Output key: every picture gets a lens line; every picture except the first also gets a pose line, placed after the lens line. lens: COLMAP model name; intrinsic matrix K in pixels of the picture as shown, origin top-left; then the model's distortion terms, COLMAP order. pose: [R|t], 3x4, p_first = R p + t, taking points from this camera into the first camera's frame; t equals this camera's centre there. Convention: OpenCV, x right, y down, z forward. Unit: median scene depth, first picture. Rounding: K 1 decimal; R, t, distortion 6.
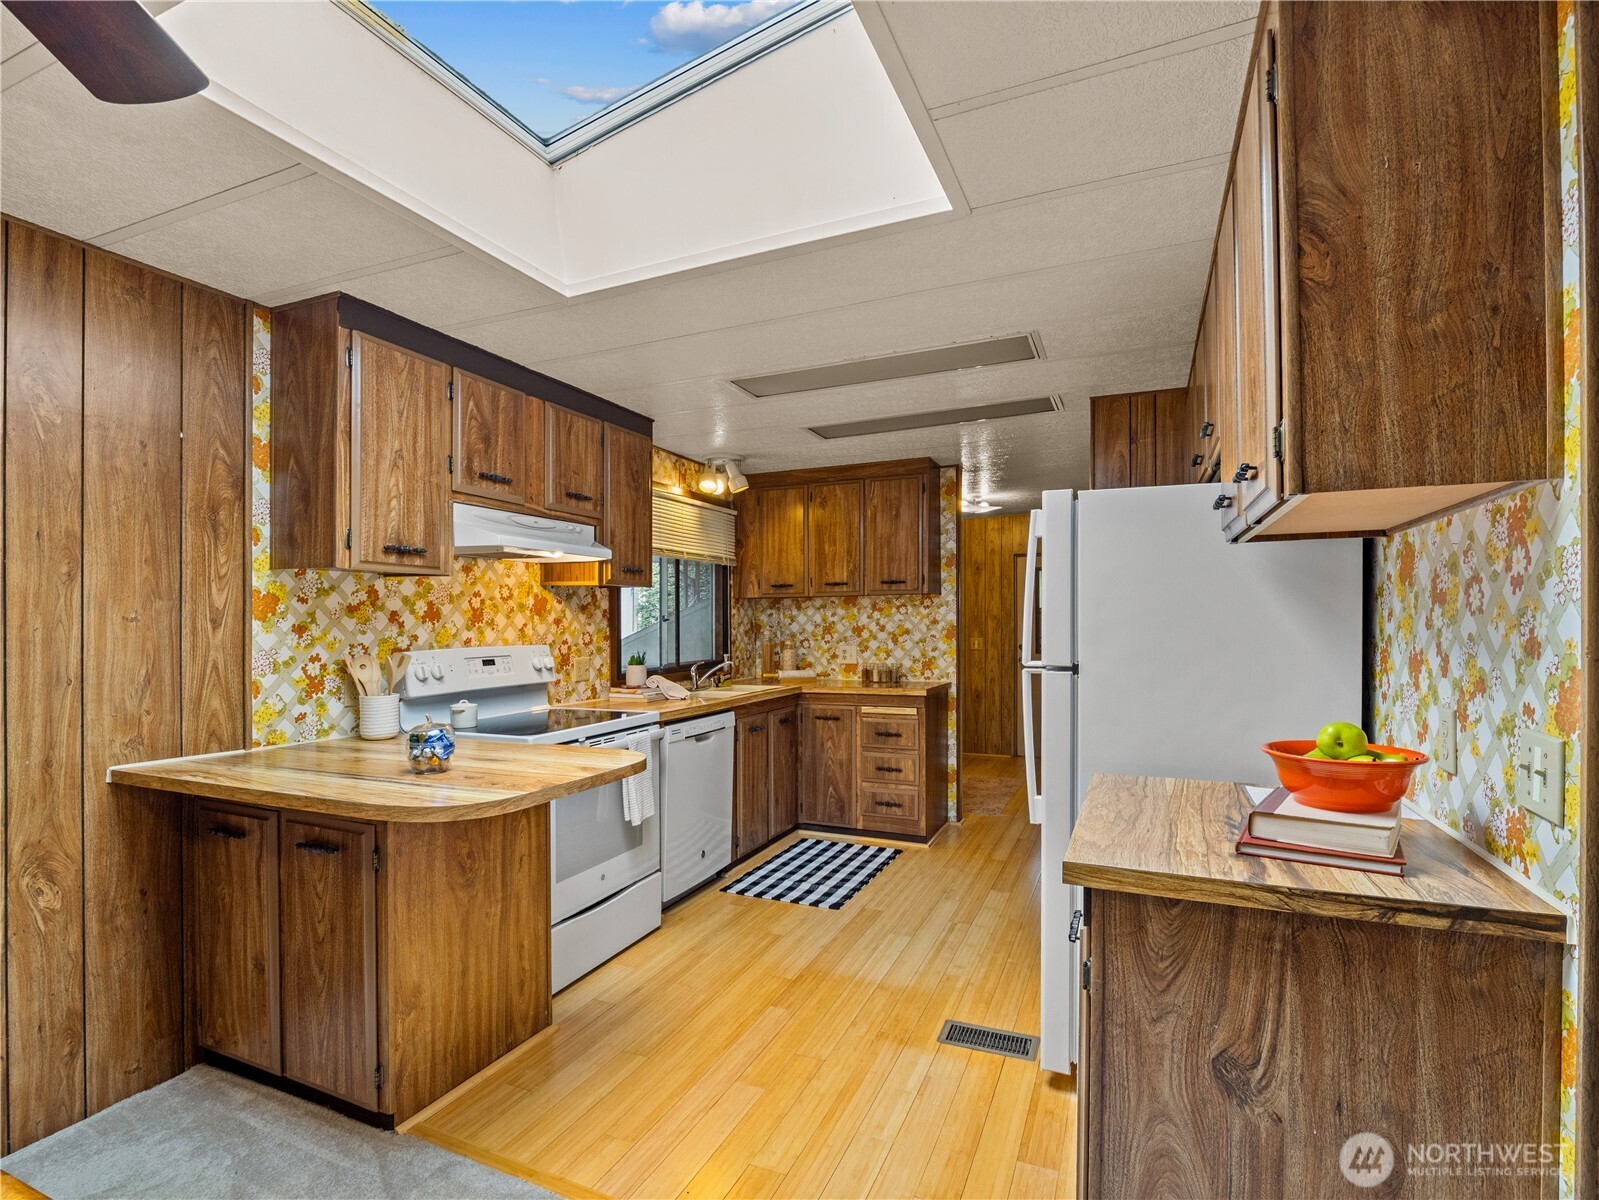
lens RADIAL K [[778.0, 0, 803.3], [0, 778.0, 622.3], [0, 0, 1]] dist [-0.010255, -0.005363]
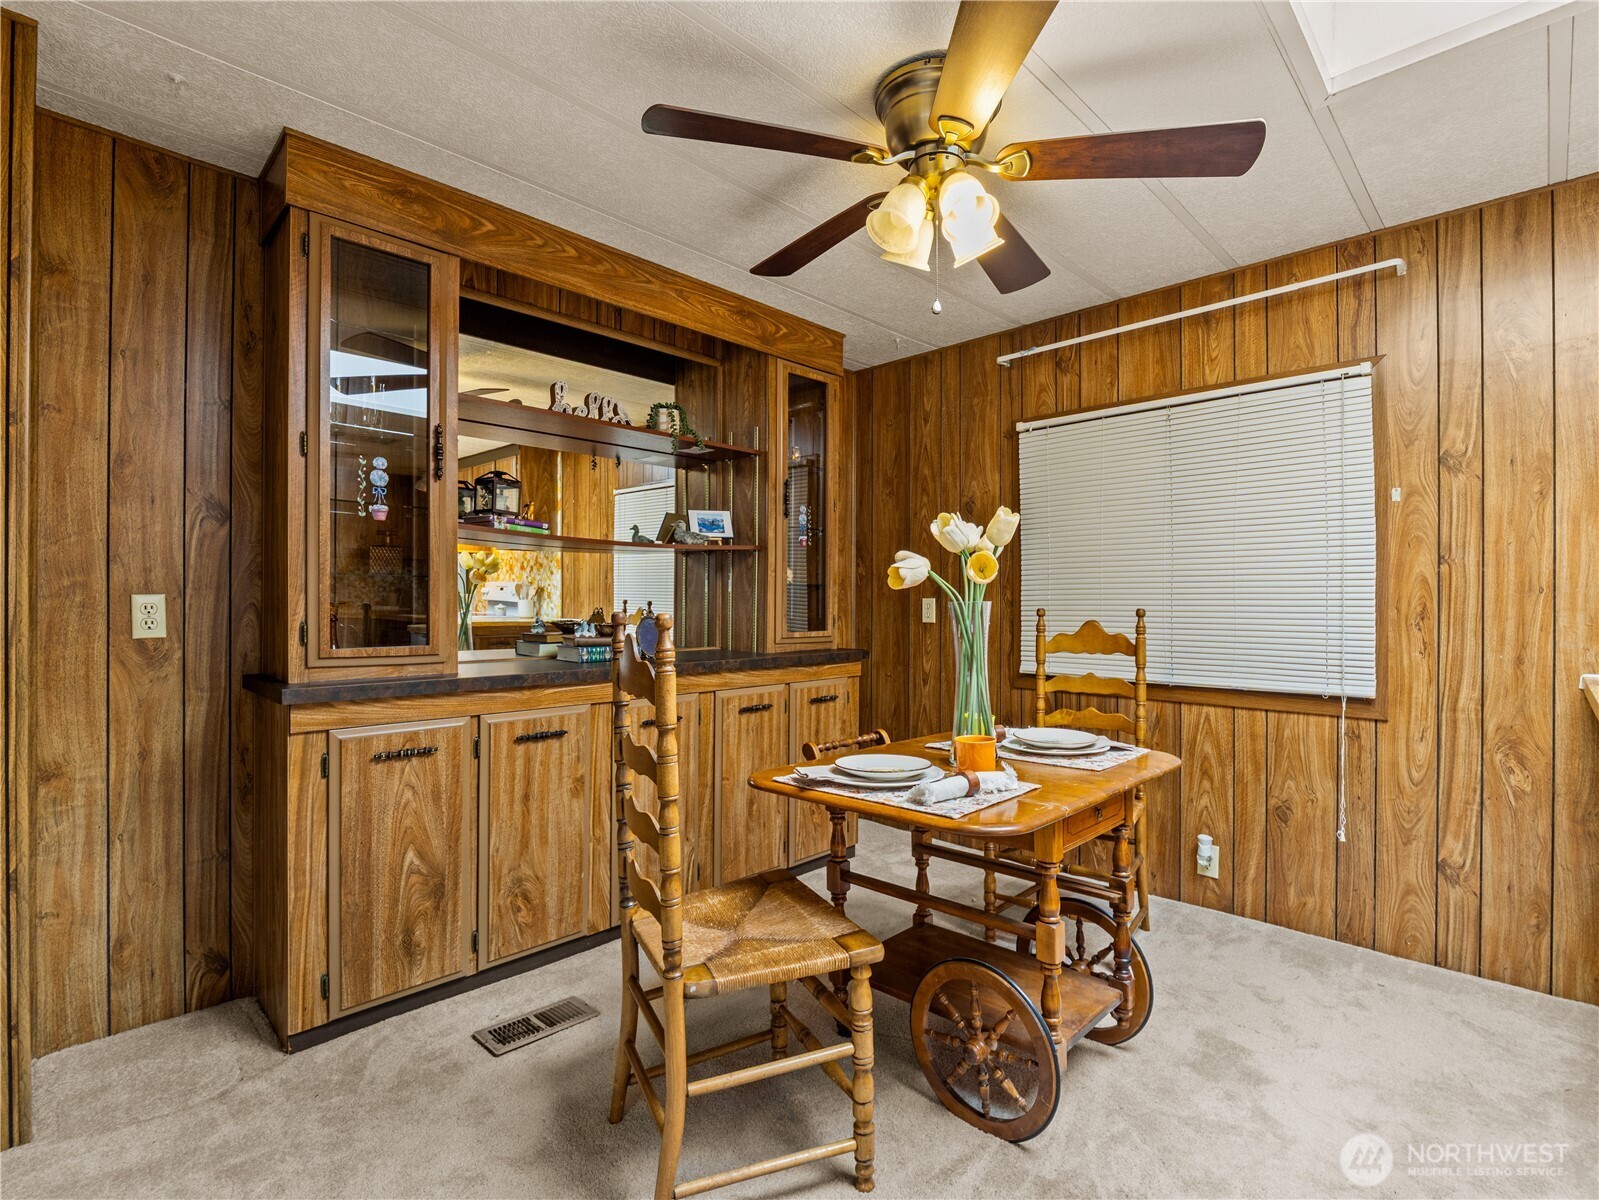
lens RADIAL K [[778.0, 0, 805.5], [0, 778.0, 597.1], [0, 0, 1]] dist [-0.010255, -0.005363]
pose [[-0.367747, 0.004151, -0.929917, 0.344750], [0.002073, 0.999991, 0.003644, 0.061313], [0.929924, -0.000587, -0.367752, 0.316801]]
